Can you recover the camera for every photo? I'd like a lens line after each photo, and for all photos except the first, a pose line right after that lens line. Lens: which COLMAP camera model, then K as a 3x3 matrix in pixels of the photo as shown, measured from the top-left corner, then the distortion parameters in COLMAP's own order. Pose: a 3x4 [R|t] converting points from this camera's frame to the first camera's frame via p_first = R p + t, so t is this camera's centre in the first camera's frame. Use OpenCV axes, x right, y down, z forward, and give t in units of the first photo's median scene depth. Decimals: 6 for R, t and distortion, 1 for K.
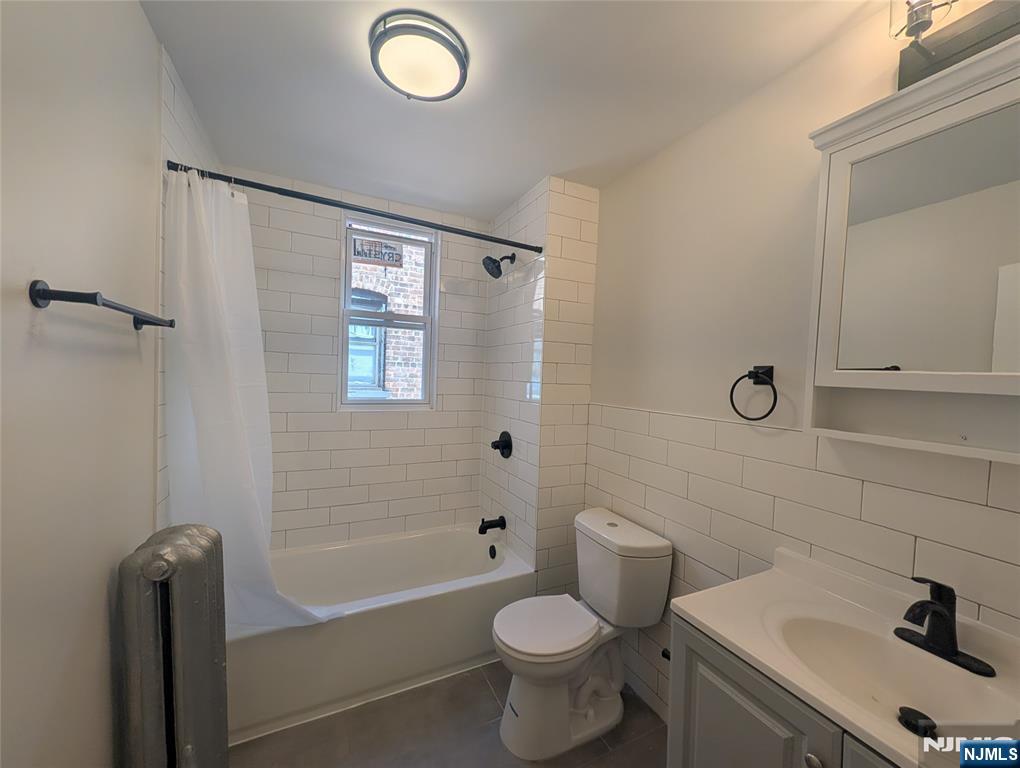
lens RADIAL K [[393.7, 0, 510.0], [0, 393.7, 384.0], [0, 0, 1]] dist [0.000758, 0.000299]
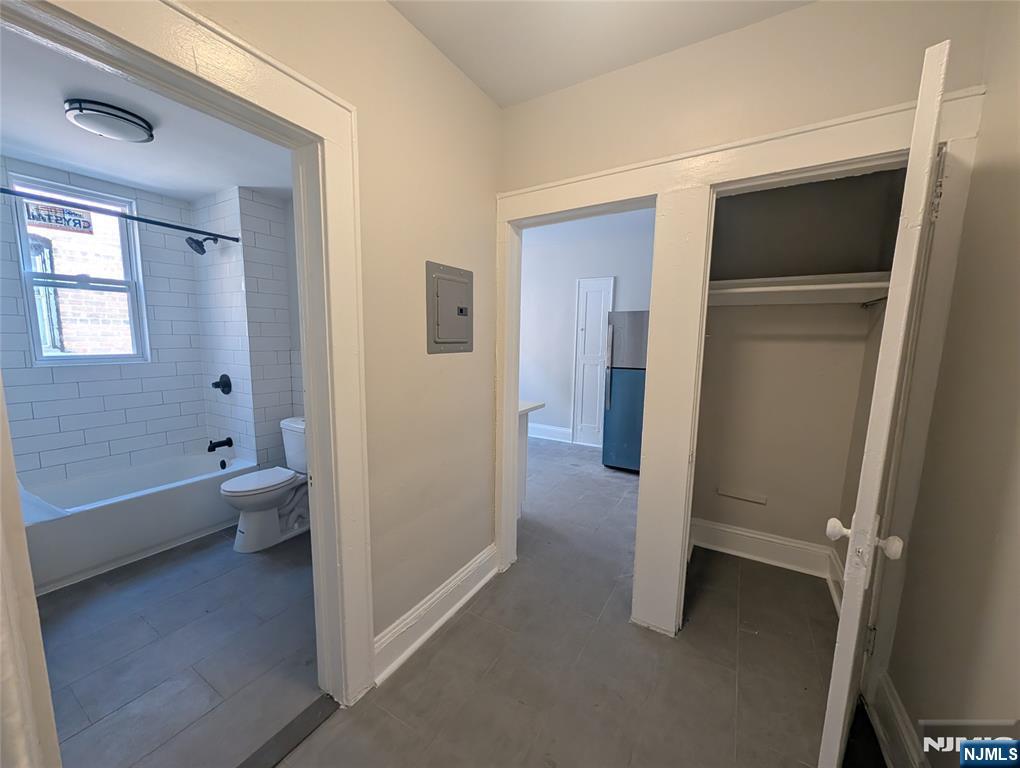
lens RADIAL K [[393.7, 0, 510.0], [0, 393.7, 384.0], [0, 0, 1]] dist [0.000758, 0.000299]
pose [[0.840619, -0.088819, 0.534295, 0.083210], [0.027350, 0.992165, 0.121904, 0.017448], [-0.540936, -0.087862, 0.836462, -0.613159]]
